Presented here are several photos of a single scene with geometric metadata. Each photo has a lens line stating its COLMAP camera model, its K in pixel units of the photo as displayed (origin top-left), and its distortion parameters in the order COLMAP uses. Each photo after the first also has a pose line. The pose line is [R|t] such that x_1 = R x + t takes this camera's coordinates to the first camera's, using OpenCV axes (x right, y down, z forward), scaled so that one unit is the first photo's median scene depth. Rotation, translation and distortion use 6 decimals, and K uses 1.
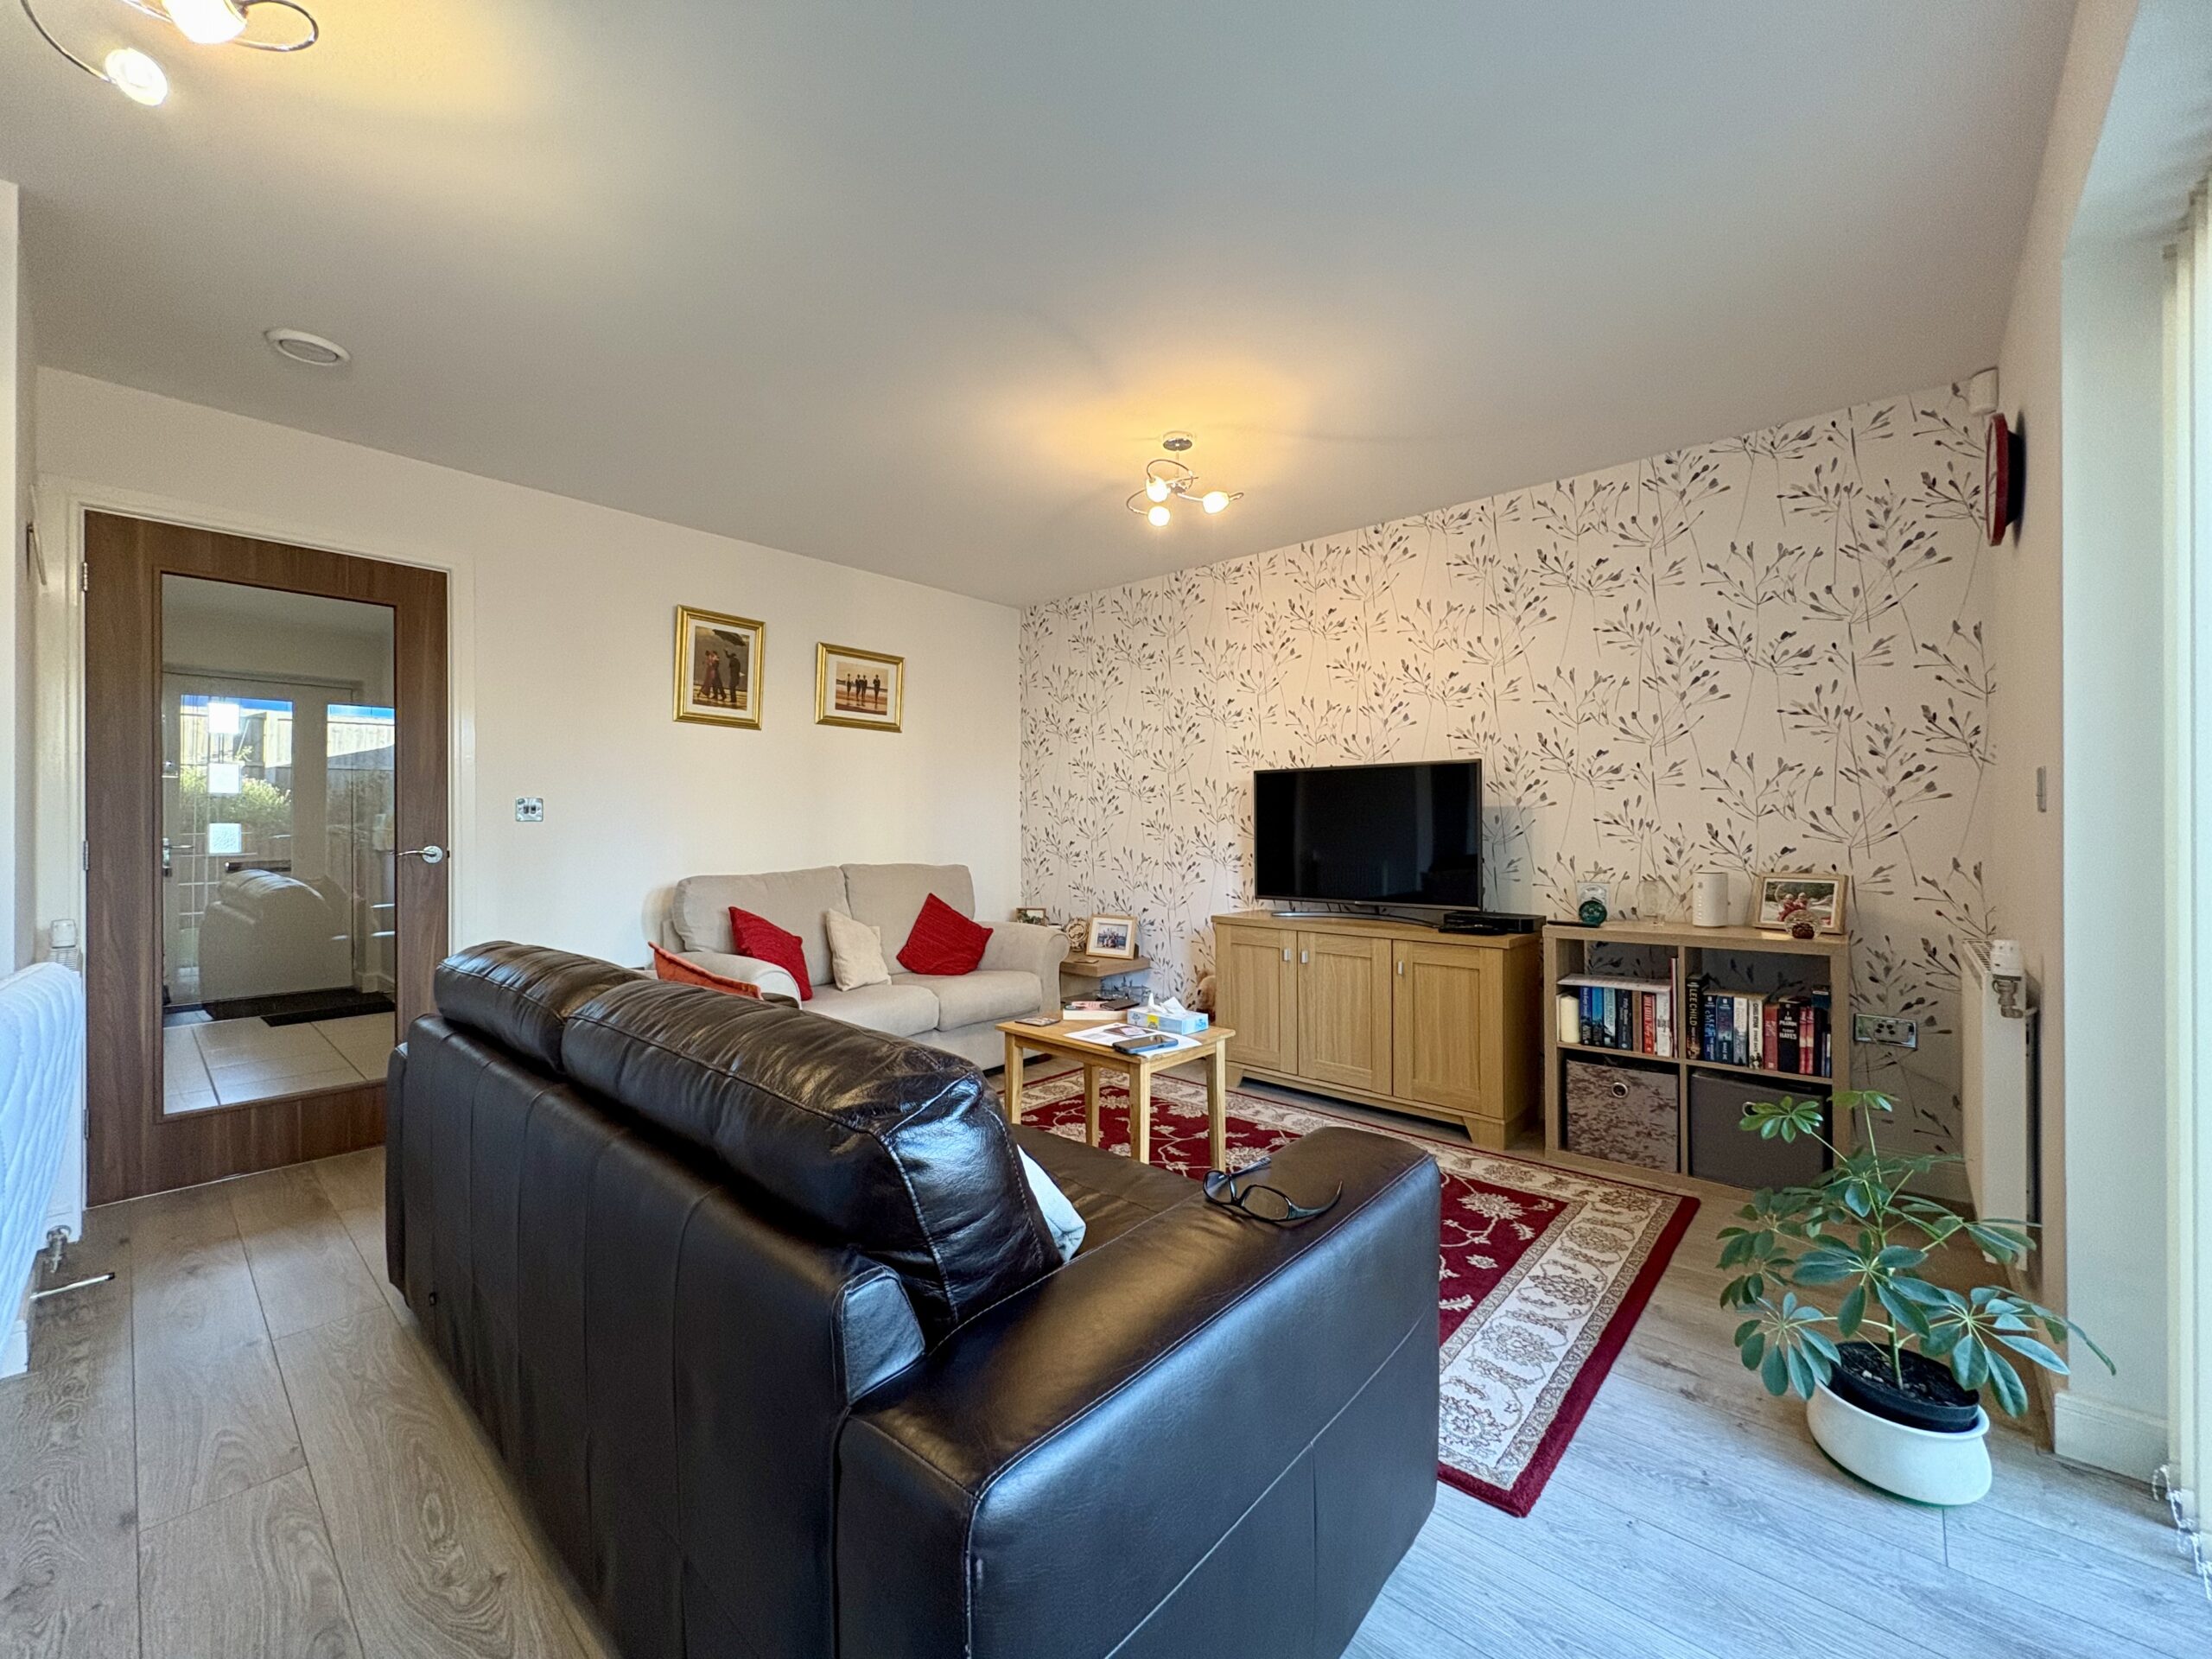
lens RADIAL K [[819.0, 0, 1164.4], [0, 819.0, 826.6], [0, 0, 1]] dist [-0.000644, -0.000098]
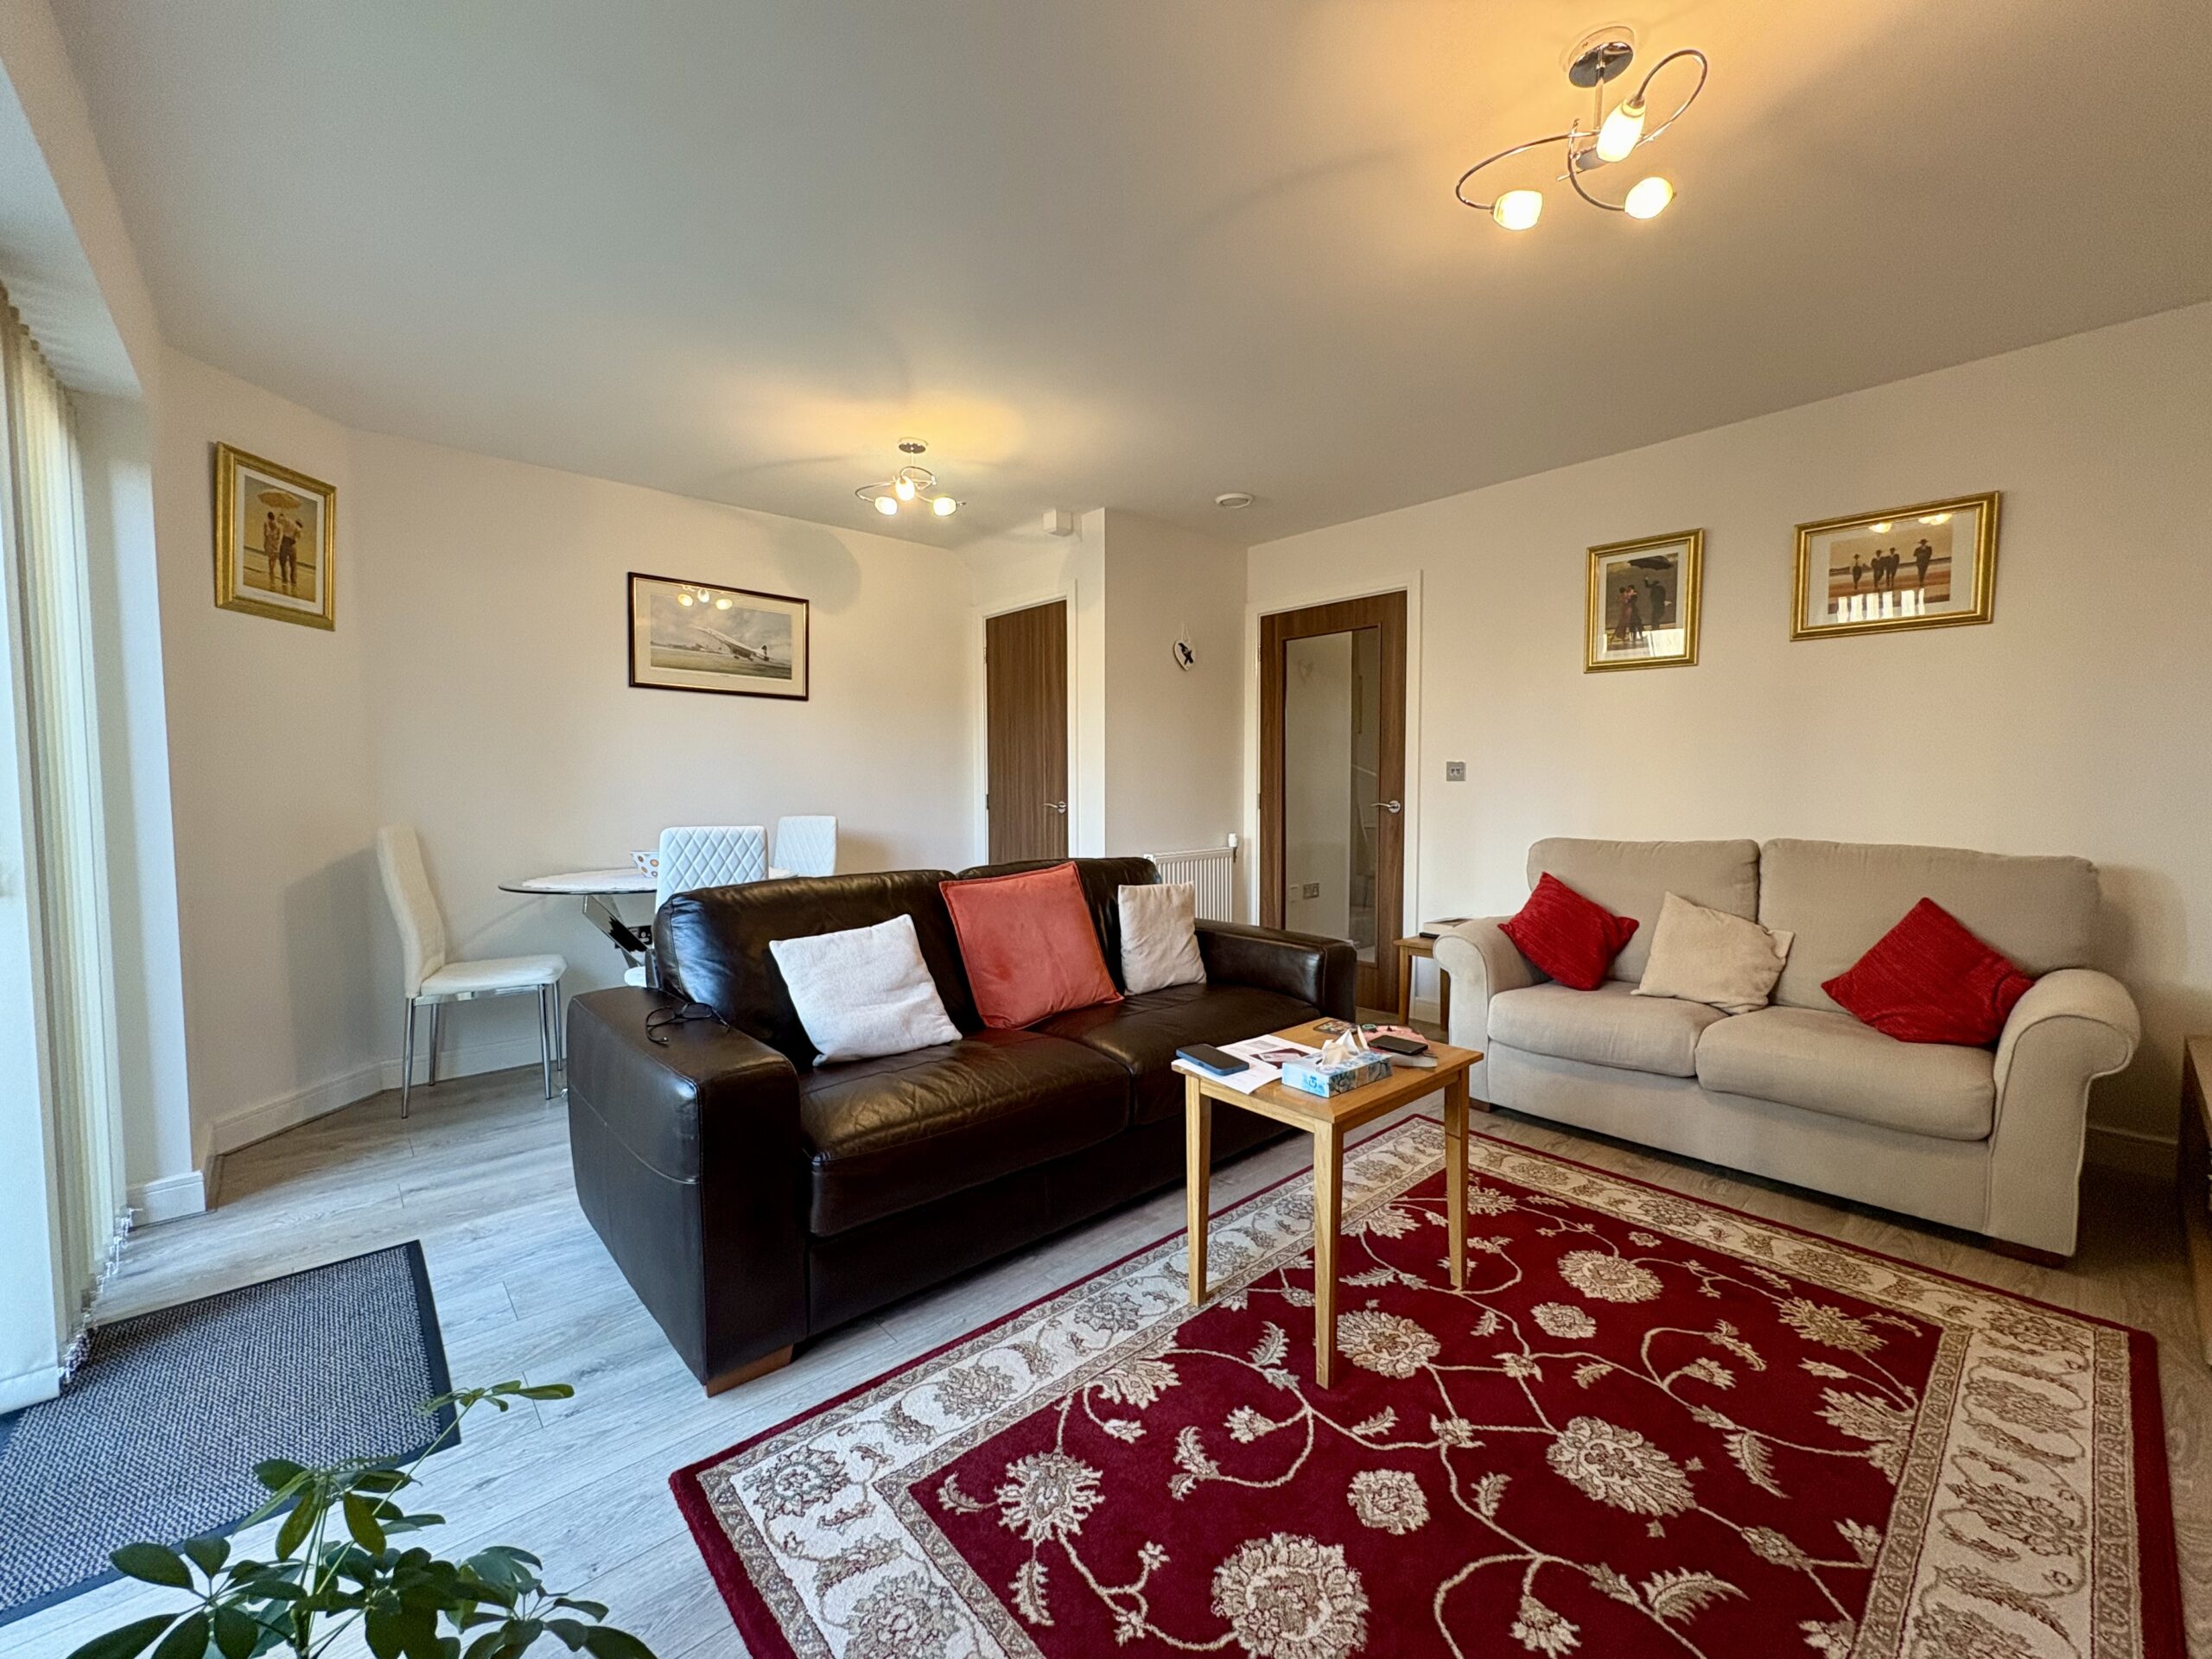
lens RADIAL K [[884.7, 0, 1106.0], [0, 884.7, 829.5], [0, 0, 1]] dist [-0.000690, 0.000080]
pose [[-0.113189, 0.053559, -0.992129, 0.543183], [0.006793, 0.998564, 0.053131, -0.008060], [0.993550, -0.000726, -0.113391, 0.633765]]
